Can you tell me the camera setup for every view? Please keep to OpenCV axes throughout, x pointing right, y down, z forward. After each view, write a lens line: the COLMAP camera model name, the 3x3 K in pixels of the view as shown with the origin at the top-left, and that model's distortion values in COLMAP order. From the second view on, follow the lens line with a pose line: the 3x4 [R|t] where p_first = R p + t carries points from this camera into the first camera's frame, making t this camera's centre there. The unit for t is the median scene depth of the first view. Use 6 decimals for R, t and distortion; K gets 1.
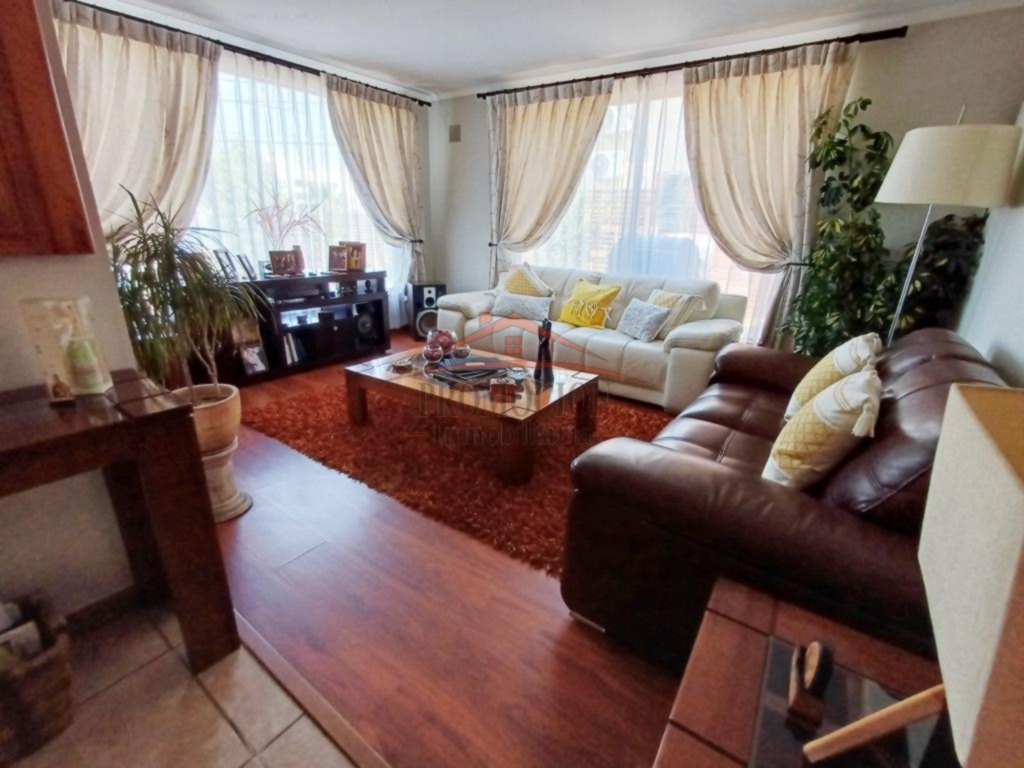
lens RADIAL K [[468.2, 0, 516.0], [0, 468.2, 382.6], [0, 0, 1]] dist [0.004365, 0.000038]
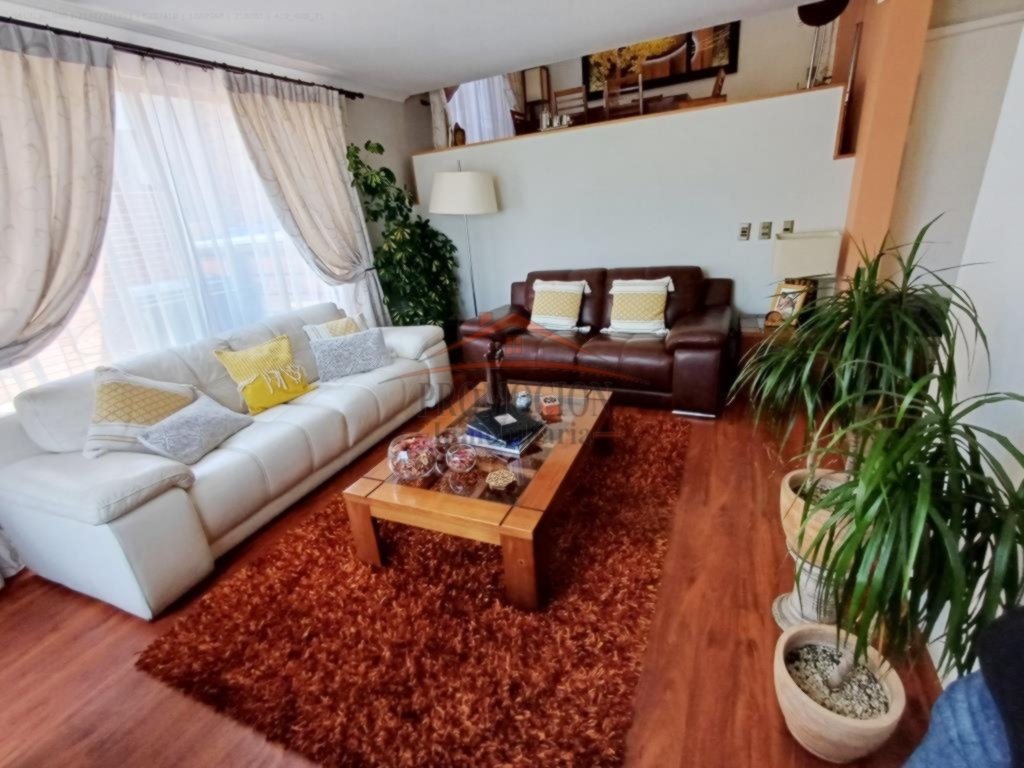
lens RADIAL K [[468.2, 0, 509.6], [0, 468.2, 383.9], [0, 0, 1]] dist [0.004365, 0.000038]
pose [[-0.191887, -0.377063, 0.906092, -0.718950], [0.393962, 0.816003, 0.423004, -0.396370], [-0.898874, 0.438135, -0.008032, 0.844697]]
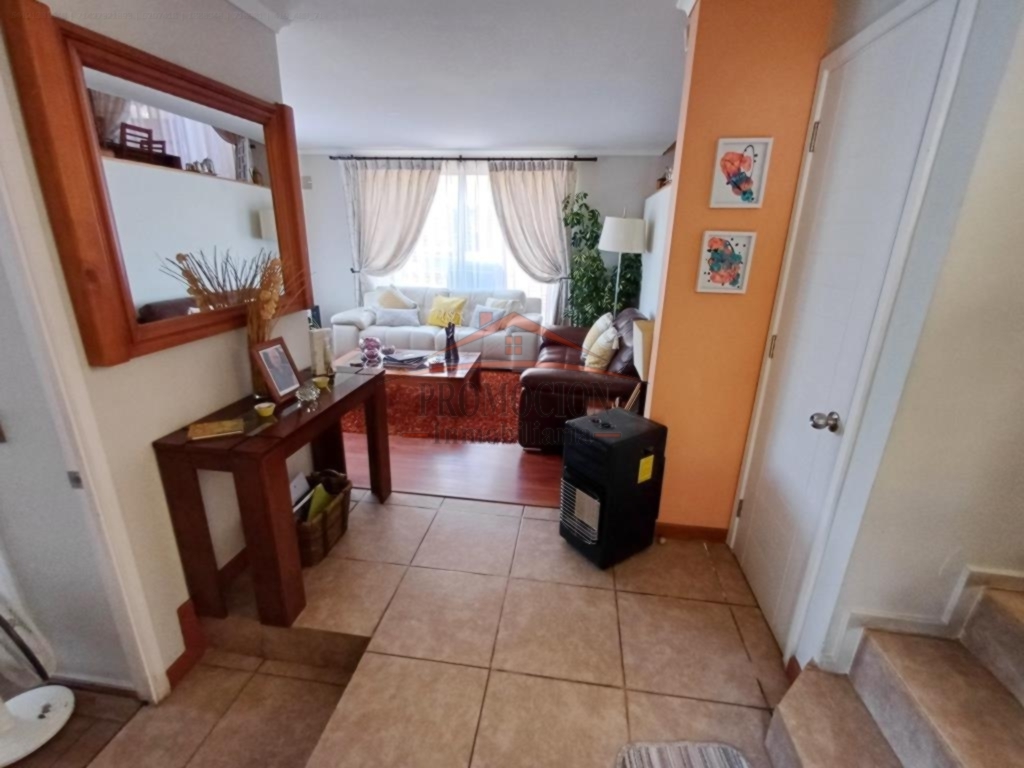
lens RADIAL K [[468.2, 0, 514.4], [0, 468.2, 385.4], [0, 0, 1]] dist [0.004365, 0.000038]
pose [[0.882467, -0.160195, 0.442255, -0.424928], [0.160268, 0.986361, 0.037488, 0.050032], [-0.442228, 0.037798, 0.896106, -0.490476]]
